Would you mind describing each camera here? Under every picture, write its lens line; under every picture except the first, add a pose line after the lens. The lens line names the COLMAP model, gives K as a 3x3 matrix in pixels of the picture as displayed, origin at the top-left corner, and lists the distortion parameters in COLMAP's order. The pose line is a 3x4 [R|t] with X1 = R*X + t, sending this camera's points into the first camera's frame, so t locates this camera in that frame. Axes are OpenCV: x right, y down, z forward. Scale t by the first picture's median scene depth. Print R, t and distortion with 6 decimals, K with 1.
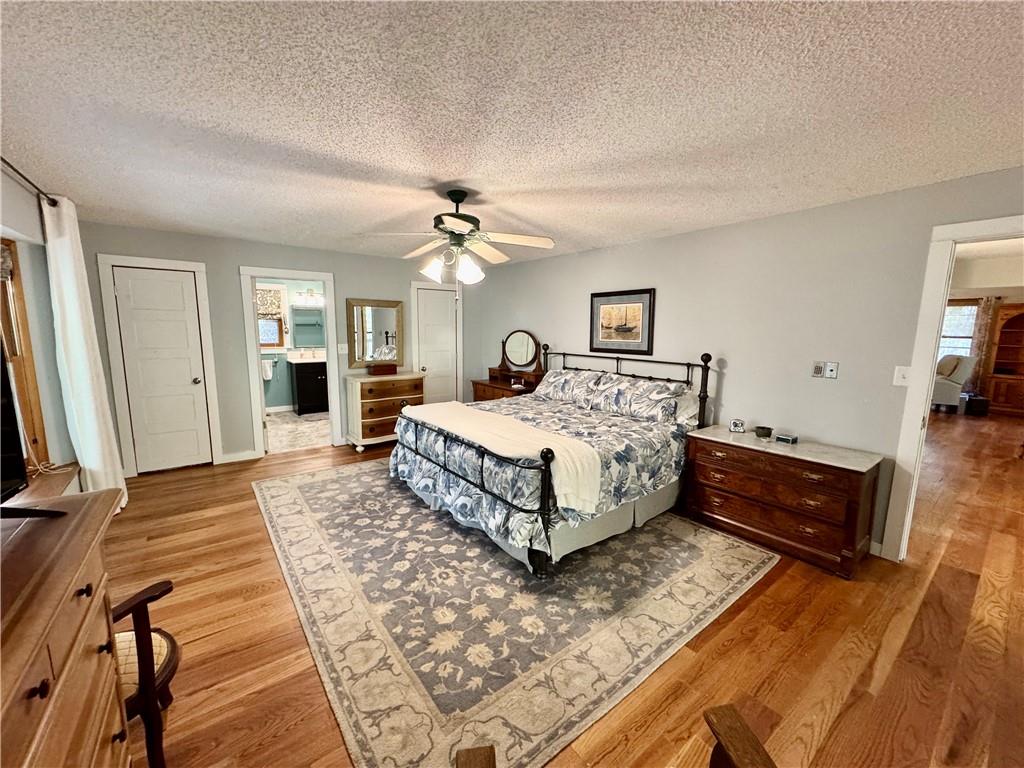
lens RADIAL K [[408.7, 0, 510.8], [0, 408.7, 383.7], [0, 0, 1]] dist [-0.002810, 0.000355]
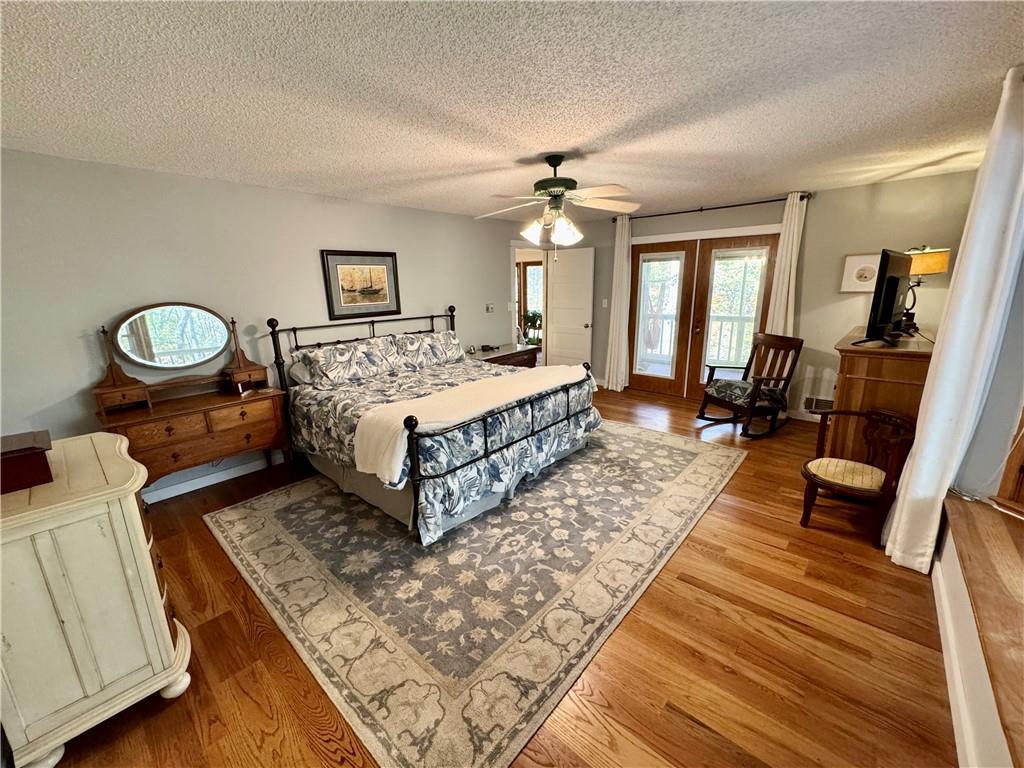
lens RADIAL K [[408.7, 0, 512.9], [0, 408.7, 383.5], [0, 0, 1]] dist [-0.002810, 0.000355]
pose [[-0.190896, -0.234479, 0.953194, -1.073862], [0.159942, 0.950644, 0.265884, -0.178837], [-0.968492, 0.203212, -0.143971, 1.179171]]
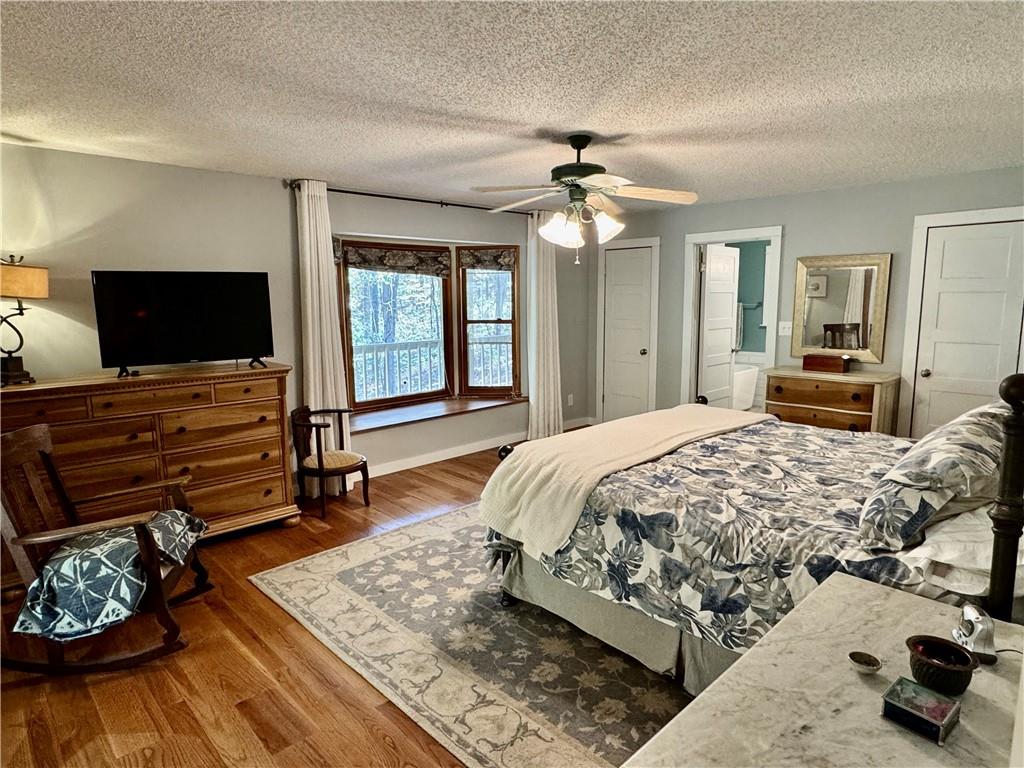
lens RADIAL K [[599.3, 0, 508.3], [0, 599.3, 388.2], [0, 0, 1]] dist [-0.002099, 0.000200]
pose [[0.111057, 0.136173, -0.984441, 0.966684], [-0.131378, 0.983886, 0.121275, -0.075811], [0.985092, 0.115866, 0.127158, 0.650854]]
